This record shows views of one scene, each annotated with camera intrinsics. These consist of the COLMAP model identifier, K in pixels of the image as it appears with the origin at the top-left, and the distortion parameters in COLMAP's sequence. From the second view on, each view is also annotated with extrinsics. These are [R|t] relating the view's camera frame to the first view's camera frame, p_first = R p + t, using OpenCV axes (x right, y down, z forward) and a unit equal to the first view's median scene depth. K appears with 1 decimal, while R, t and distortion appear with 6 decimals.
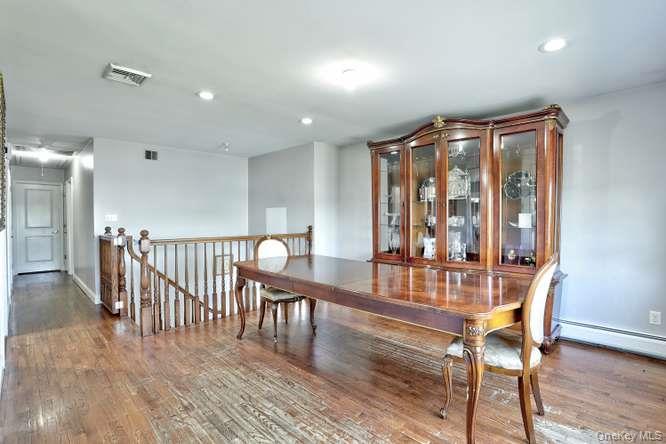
lens RADIAL K [[327.4, 0, 331.2], [0, 327.4, 221.7], [0, 0, 1]] dist [-0.044555, 0.004541]
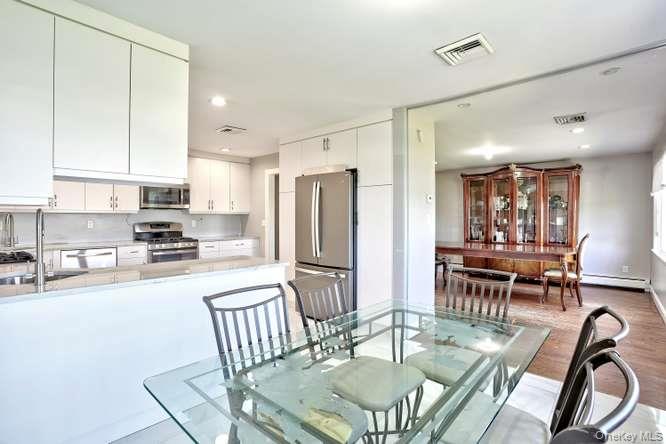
lens RADIAL K [[327.4, 0, 332.9], [0, 327.4, 224.4], [0, 0, 1]] dist [-0.044555, 0.004541]
pose [[0.998990, -0.001693, 0.044901, -0.779982], [0.001544, 0.999993, 0.003358, 0.006742], [-0.044906, -0.003285, 0.998986, -0.787059]]
